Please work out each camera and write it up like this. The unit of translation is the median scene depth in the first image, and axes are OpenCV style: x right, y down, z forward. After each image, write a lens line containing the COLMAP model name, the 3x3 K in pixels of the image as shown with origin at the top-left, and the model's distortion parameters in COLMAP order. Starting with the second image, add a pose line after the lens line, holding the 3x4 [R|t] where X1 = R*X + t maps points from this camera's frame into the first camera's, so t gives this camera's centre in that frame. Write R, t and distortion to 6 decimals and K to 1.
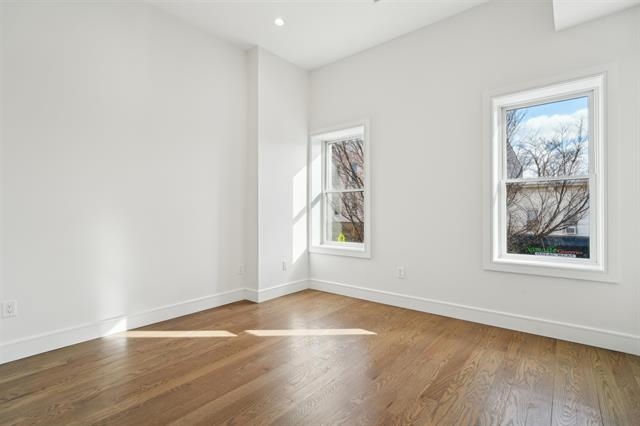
lens RADIAL K [[299.9, 0, 322.1], [0, 299.9, 215.2], [0, 0, 1]] dist [-0.005436, -0.000766]
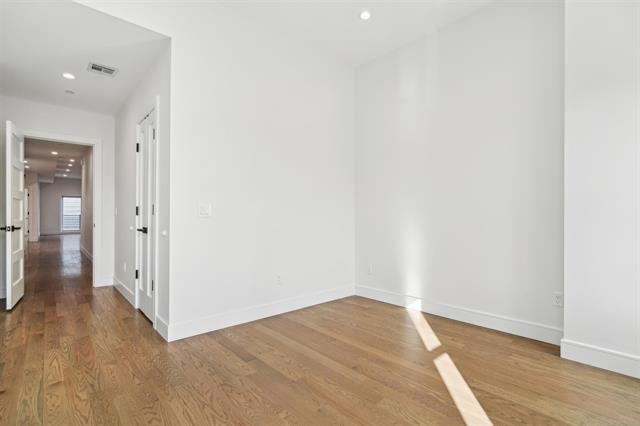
lens RADIAL K [[299.9, 0, 320.7], [0, 299.9, 214.1], [0, 0, 1]] dist [-0.005436, -0.000766]
pose [[-0.134305, -0.003964, -0.990932, 0.617060], [-0.005769, 0.999978, -0.003218, -0.010355], [0.990923, 0.005284, -0.134325, 0.728113]]
